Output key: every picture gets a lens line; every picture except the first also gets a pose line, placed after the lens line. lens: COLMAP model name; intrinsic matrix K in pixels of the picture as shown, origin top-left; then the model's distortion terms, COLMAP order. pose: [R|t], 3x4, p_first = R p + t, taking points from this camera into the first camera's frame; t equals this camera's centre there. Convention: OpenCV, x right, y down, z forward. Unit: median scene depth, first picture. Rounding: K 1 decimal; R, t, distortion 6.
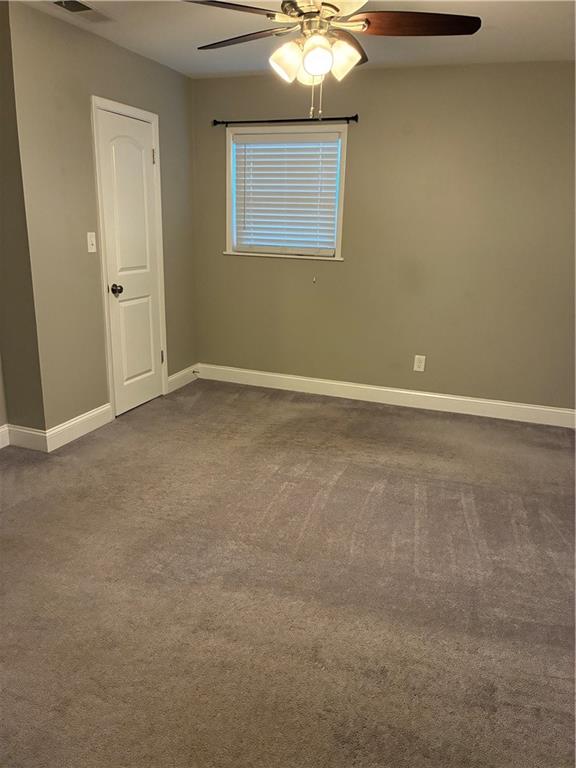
lens RADIAL K [[580.6, 0, 289.4], [0, 580.6, 385.4], [0, 0, 1]] dist [0.072494, -0.000628]
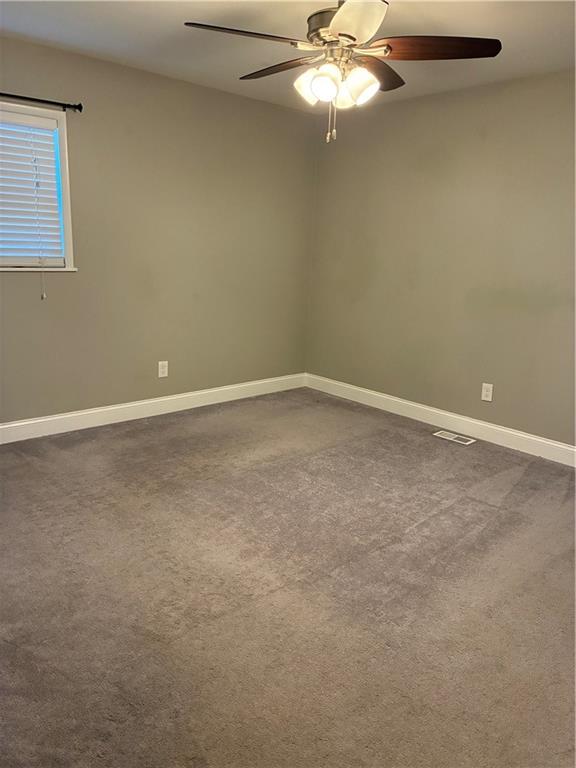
lens RADIAL K [[580.6, 0, 289.0], [0, 580.6, 381.9], [0, 0, 1]] dist [0.072494, -0.000628]
pose [[0.469586, -0.228687, 0.852755, -0.549385], [0.213314, 0.966644, 0.141763, -0.115830], [-0.856730, 0.115335, 0.502705, 0.326742]]
